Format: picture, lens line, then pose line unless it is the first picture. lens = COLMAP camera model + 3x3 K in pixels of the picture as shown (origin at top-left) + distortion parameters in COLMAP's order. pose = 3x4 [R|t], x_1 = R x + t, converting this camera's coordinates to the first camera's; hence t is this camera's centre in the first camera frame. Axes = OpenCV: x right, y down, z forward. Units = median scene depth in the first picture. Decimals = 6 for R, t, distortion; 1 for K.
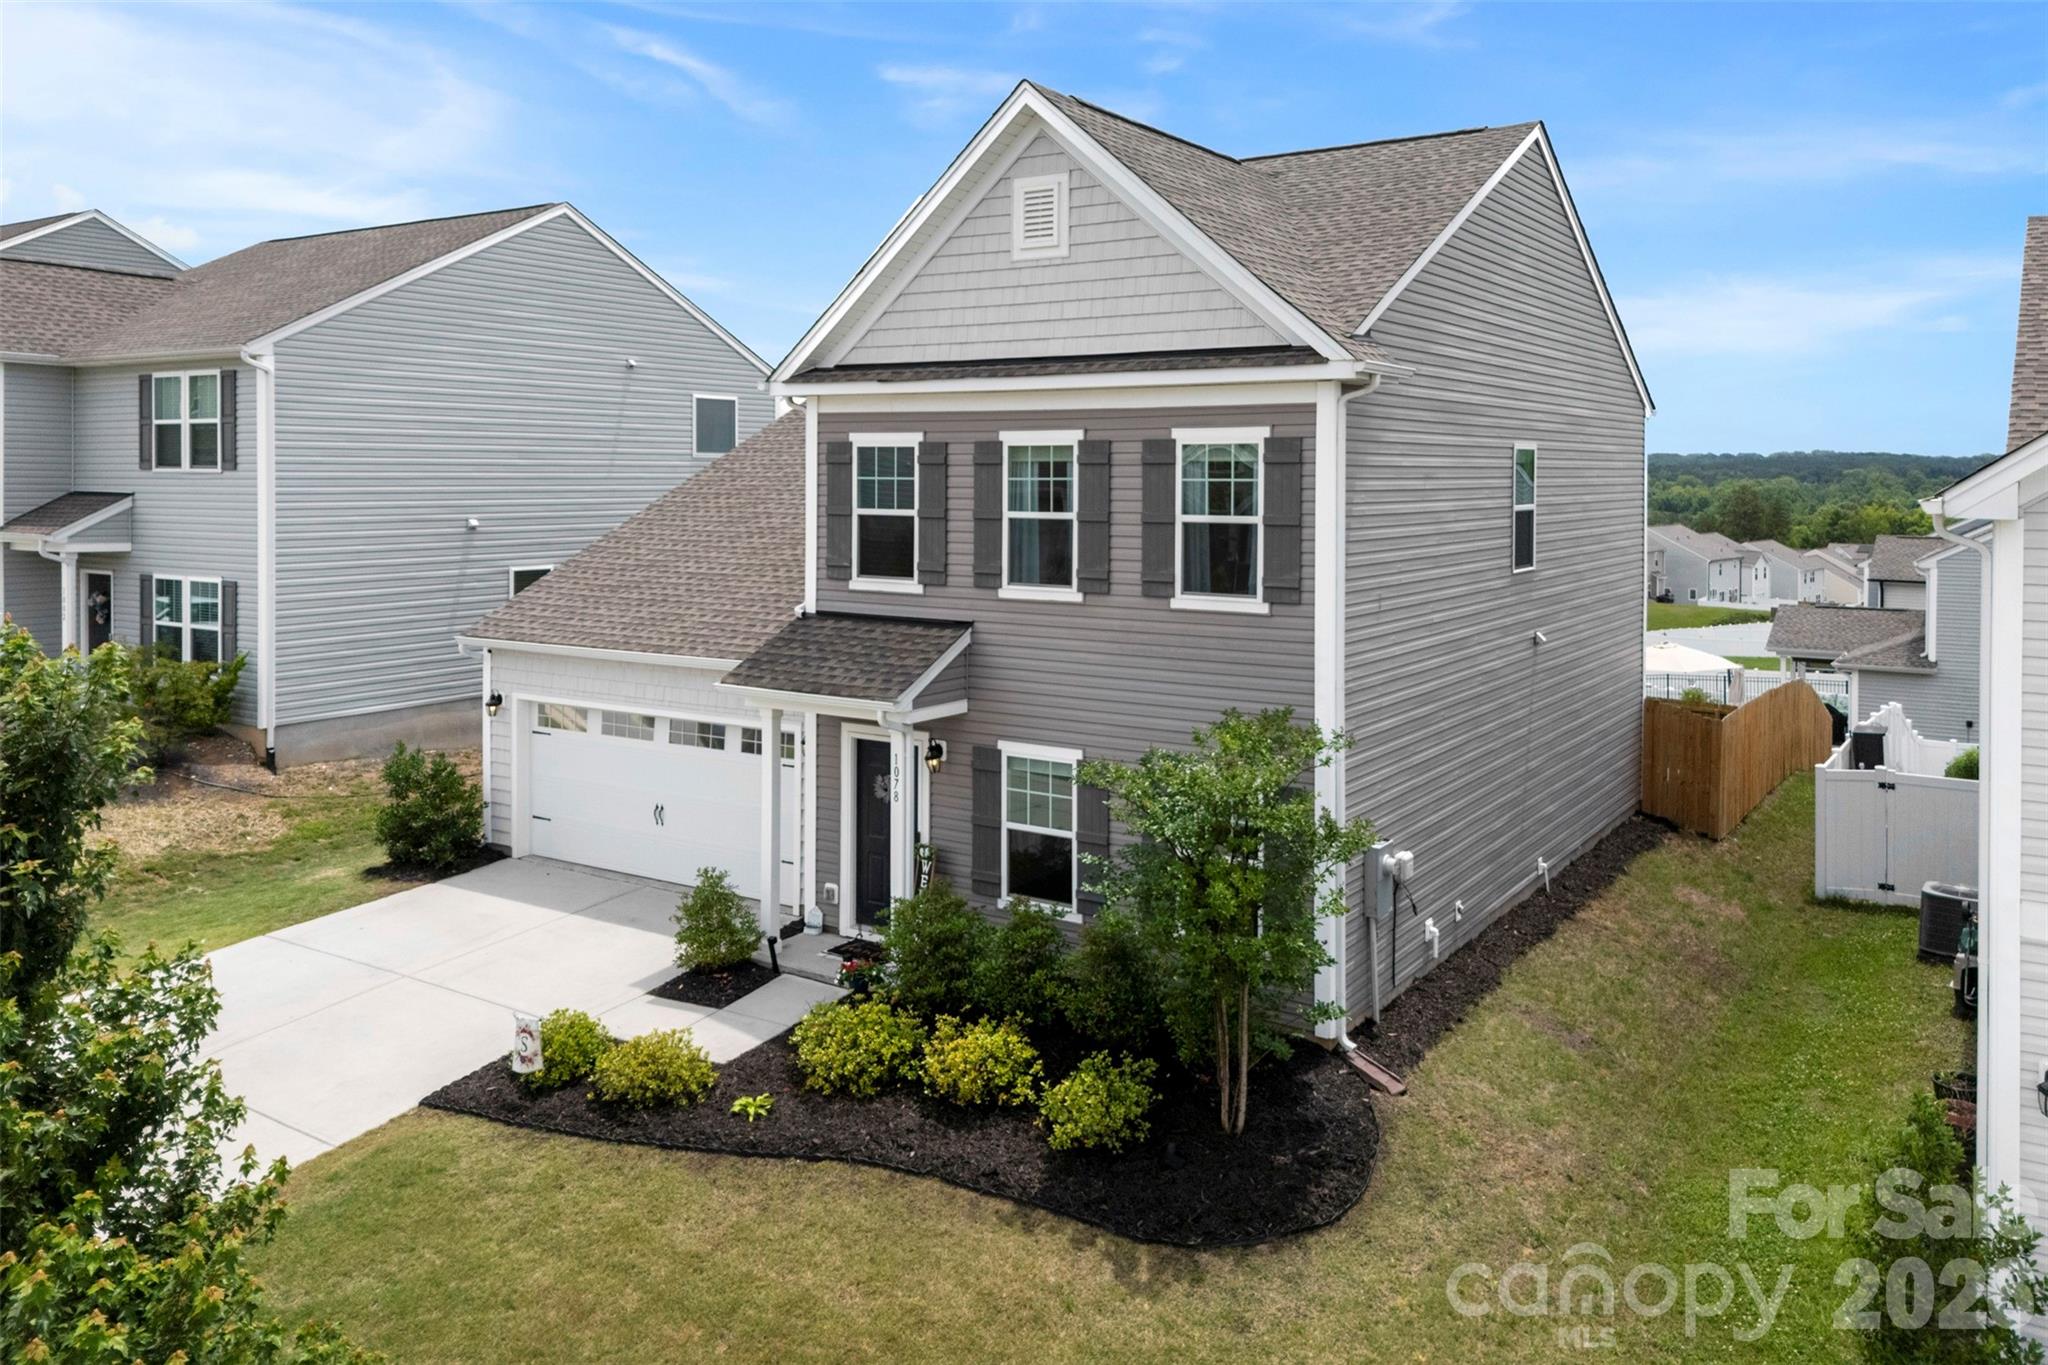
lens RADIAL K [[1540.6, 0, 1051.5], [0, 1540.6, 534.0], [0, 0, 1]] dist [0.040536, -0.023906]
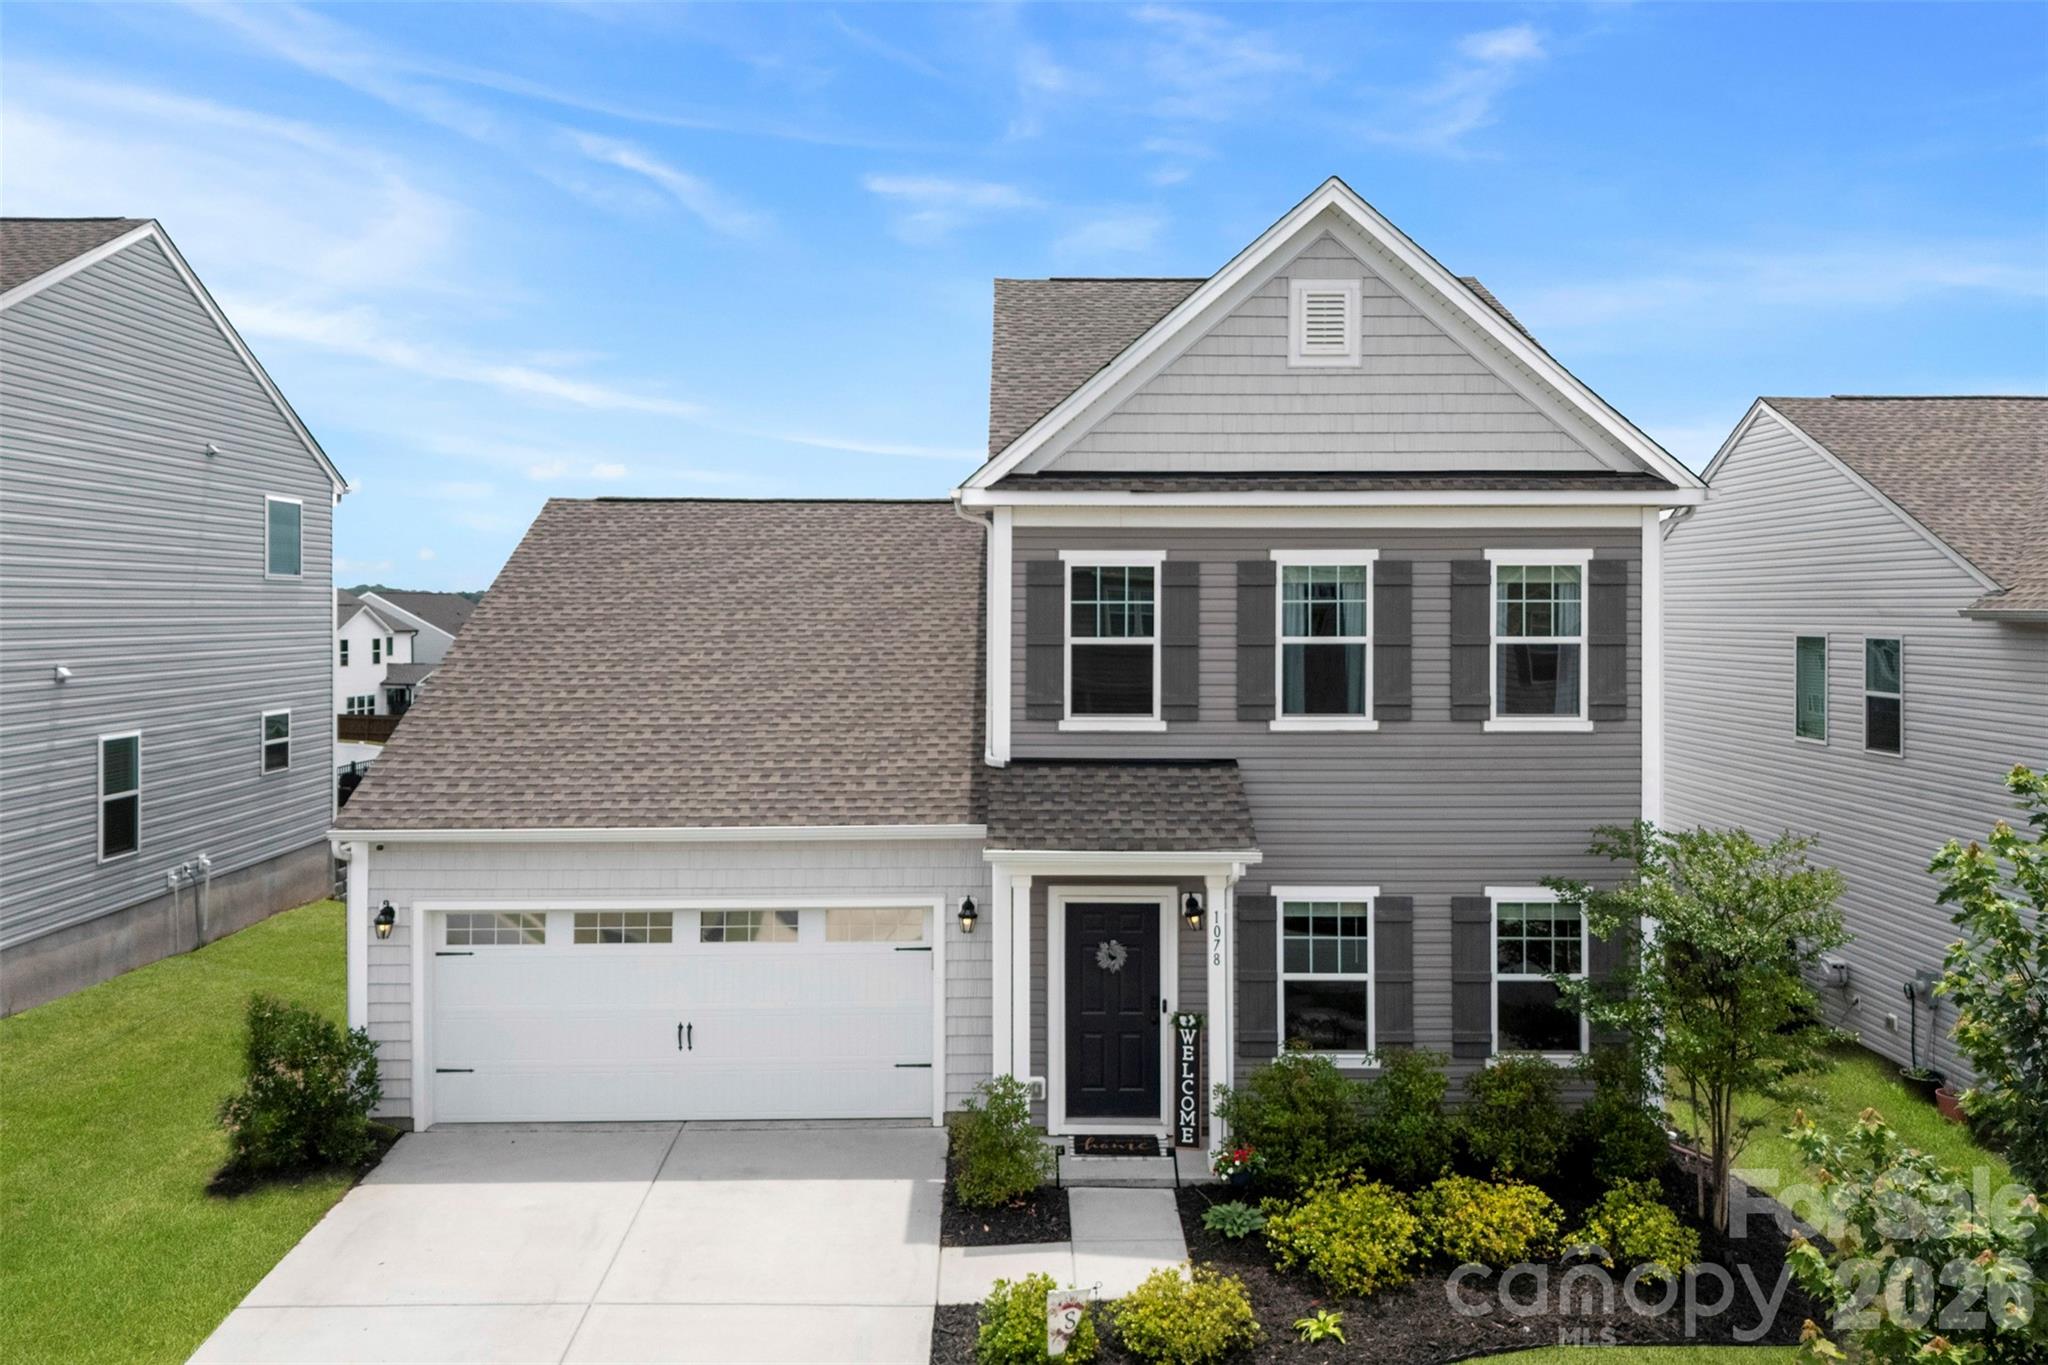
lens RADIAL K [[1540.6, 0, 1012.7], [0, 1540.6, 662.3], [0, 0, 1]] dist [0.040536, -0.023906]
pose [[0.832280, -0.021223, 0.553949, -0.673093], [0.024618, 0.999696, 0.001313, -0.004572], [-0.553808, 0.012545, 0.832550, 0.316837]]
